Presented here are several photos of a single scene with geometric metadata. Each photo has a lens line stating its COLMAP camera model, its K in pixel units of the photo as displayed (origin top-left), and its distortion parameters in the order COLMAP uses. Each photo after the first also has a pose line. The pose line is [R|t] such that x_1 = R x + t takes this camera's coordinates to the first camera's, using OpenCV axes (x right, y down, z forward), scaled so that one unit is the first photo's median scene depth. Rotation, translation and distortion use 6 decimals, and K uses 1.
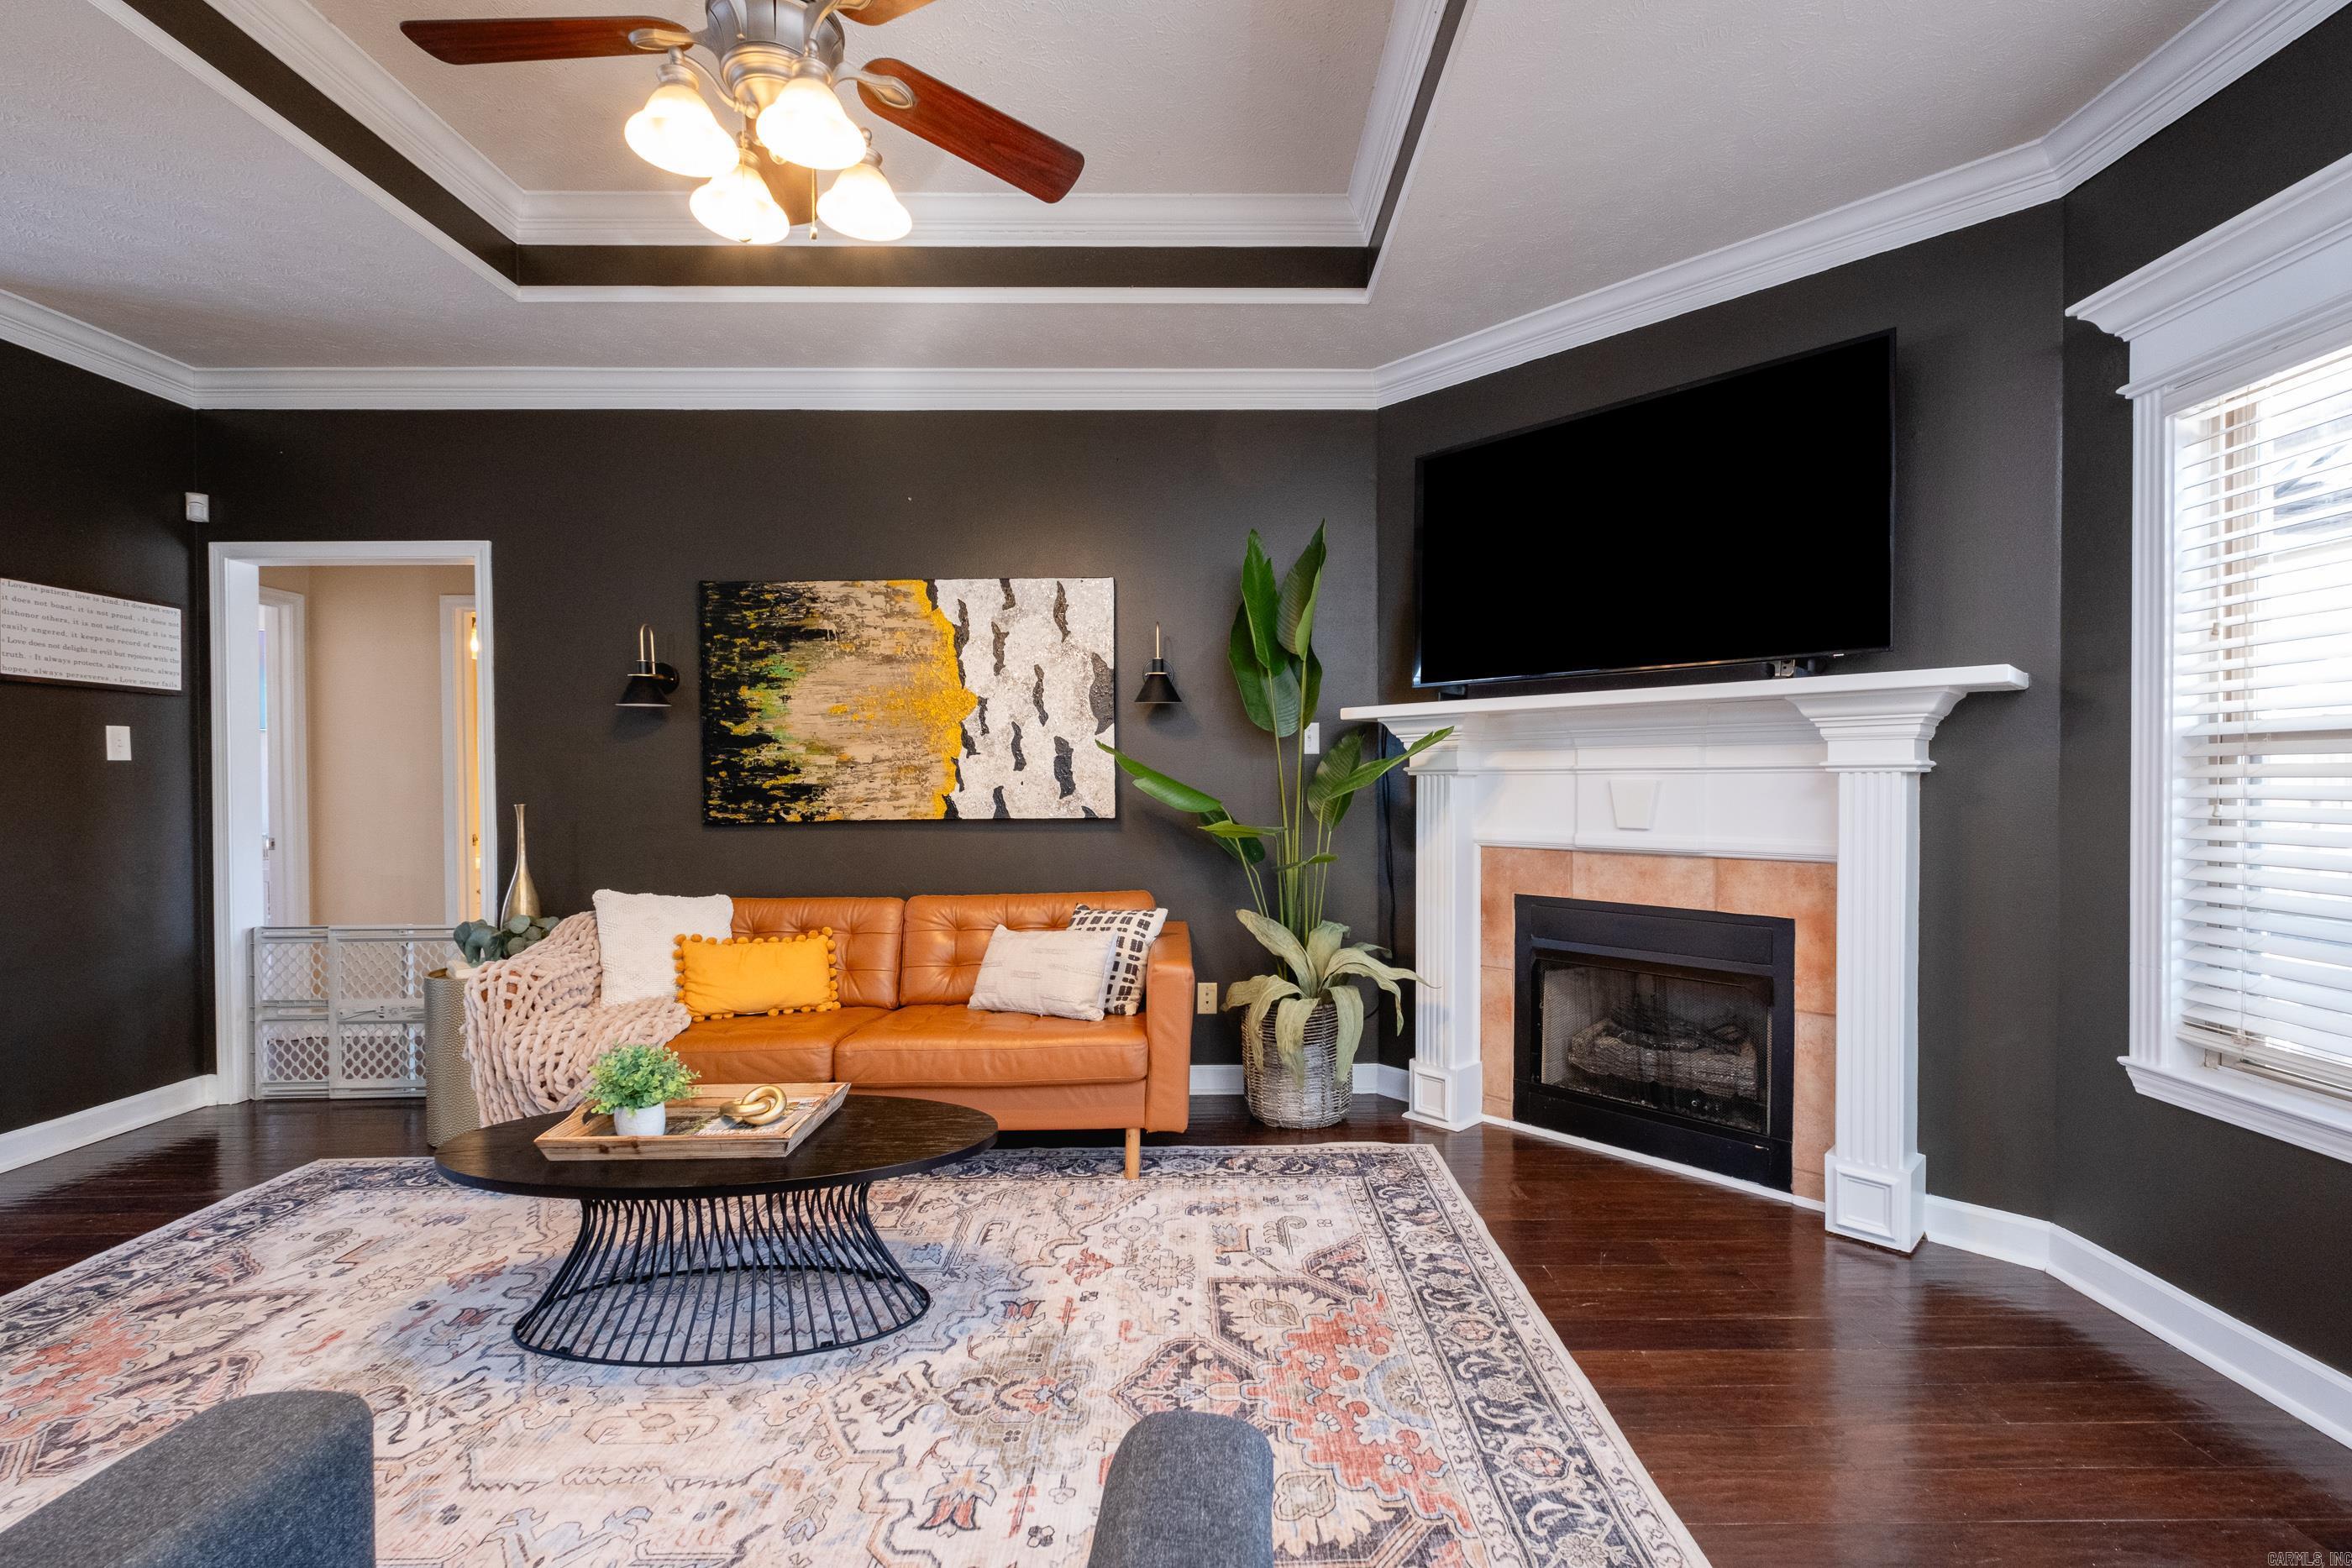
lens RADIAL K [[1022.9, 0, 1214.7], [0, 1022.9, 794.0], [0, 0, 1]] dist [0.005790, -0.003468]
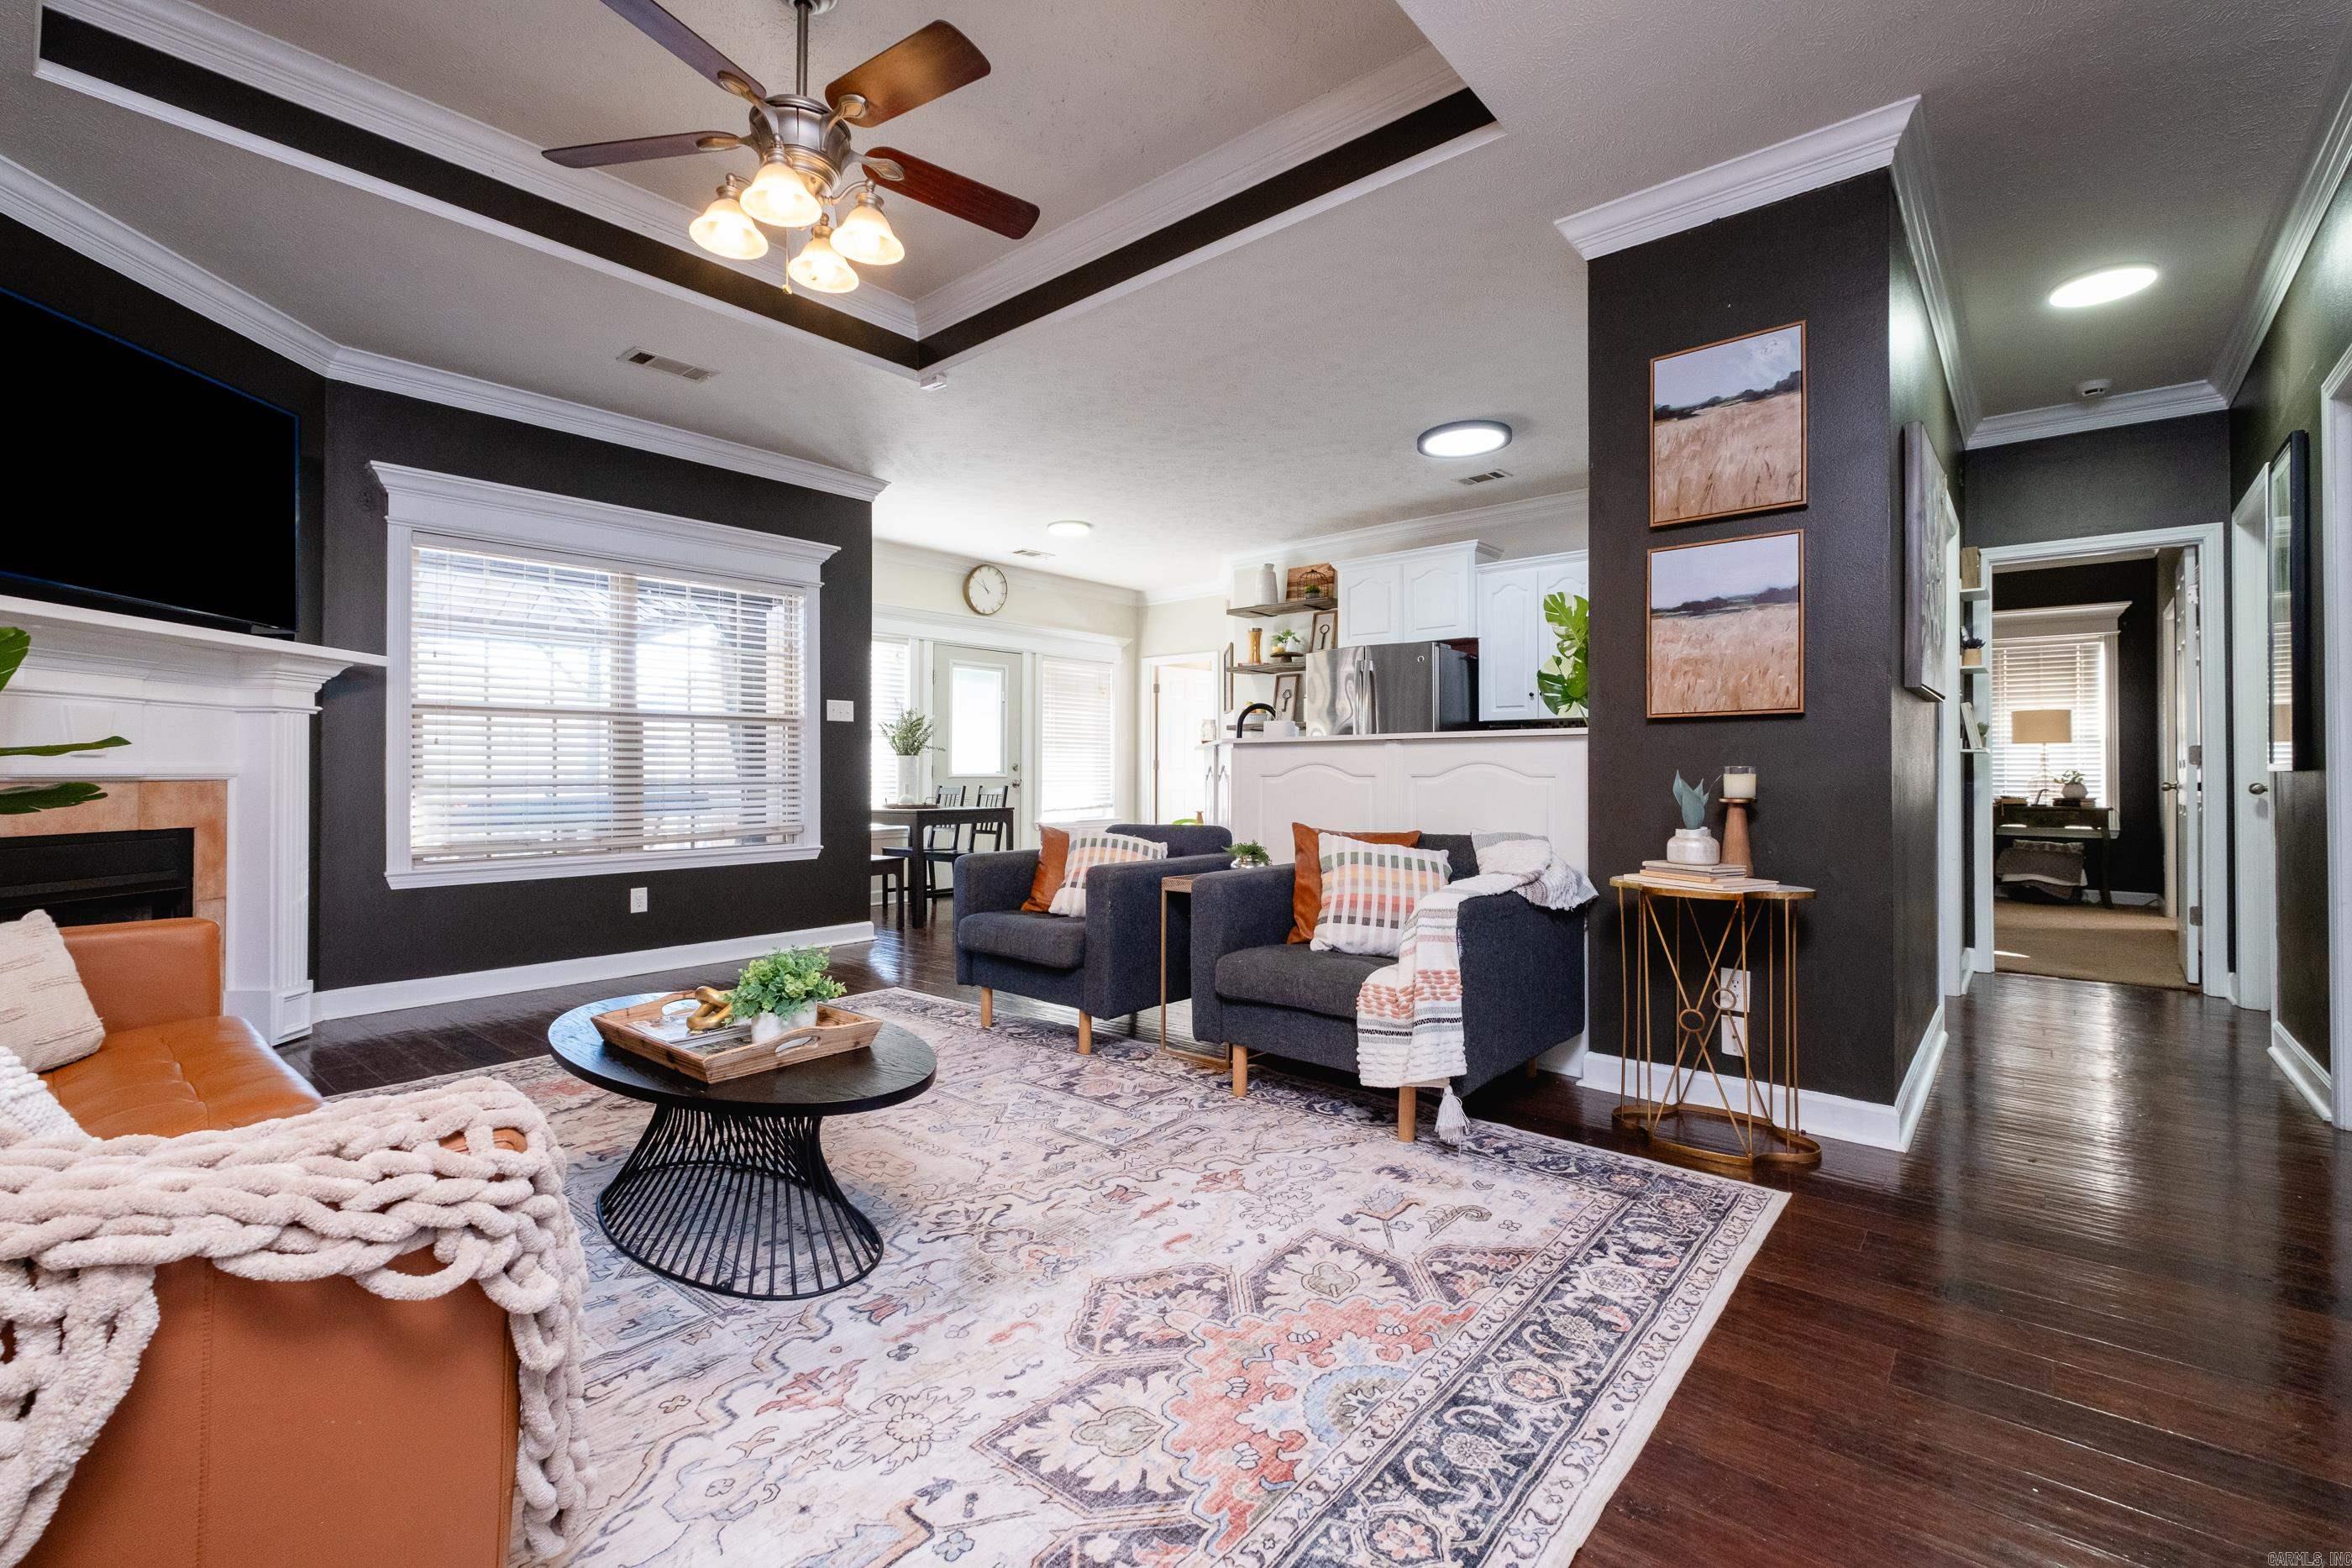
lens RADIAL K [[1018.2, 0, 1179.0], [0, 1018.2, 761.1], [0, 0, 1]] dist [0.003534, -0.000570]
pose [[-0.749671, 0.012316, 0.661696, -0.883944], [0.012655, 0.999911, -0.004273, 0.048733], [-0.661689, 0.005171, -0.749760, 0.886775]]
